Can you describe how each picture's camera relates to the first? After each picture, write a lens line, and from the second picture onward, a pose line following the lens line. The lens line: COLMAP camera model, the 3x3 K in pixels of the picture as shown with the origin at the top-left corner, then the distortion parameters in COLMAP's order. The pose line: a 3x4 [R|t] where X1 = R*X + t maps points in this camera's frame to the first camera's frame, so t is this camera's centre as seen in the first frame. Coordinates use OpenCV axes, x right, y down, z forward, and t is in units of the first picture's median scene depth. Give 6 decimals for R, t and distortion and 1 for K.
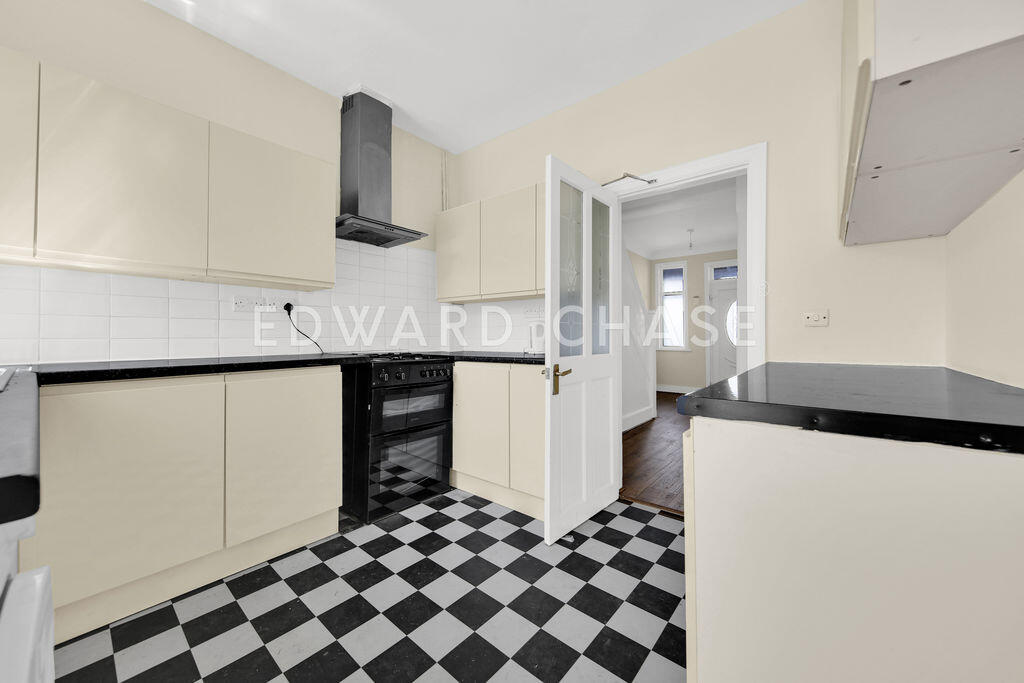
lens RADIAL K [[370.9, 0, 513.9], [0, 370.9, 326.4], [0, 0, 1]] dist [0.008823, -0.000091]
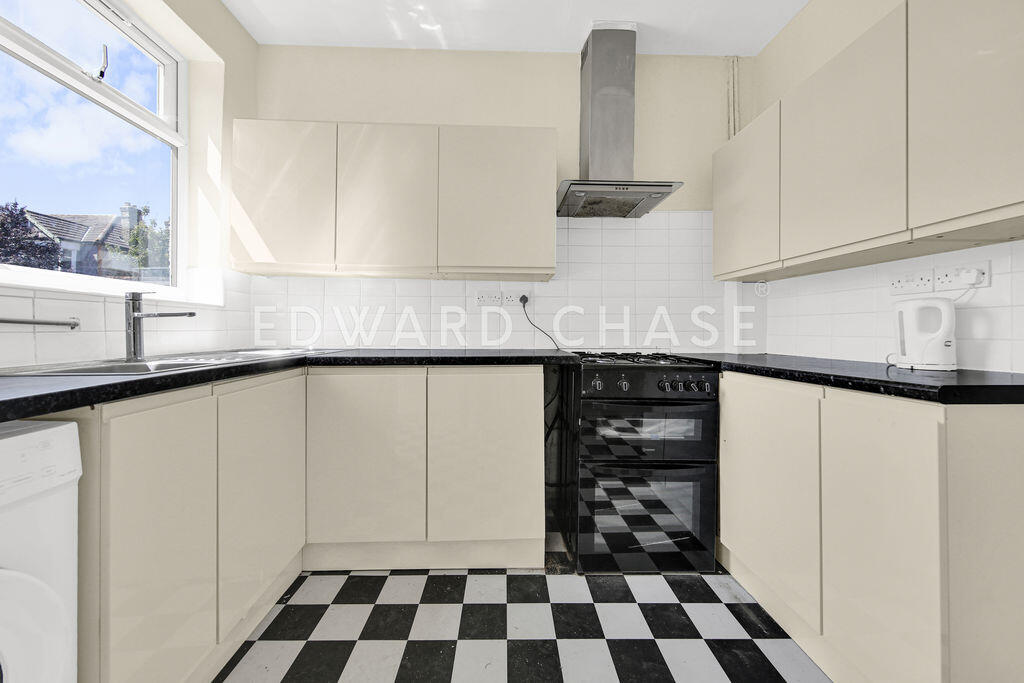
lens RADIAL K [[370.9, 0, 513.9], [0, 370.9, 326.4], [0, 0, 1]] dist [0.008823, -0.000091]
pose [[0.661641, -0.005560, -0.749800, 0.085137], [0.014716, 0.999876, 0.005572, 0.011337], [0.749676, -0.014721, 0.661641, 0.343081]]
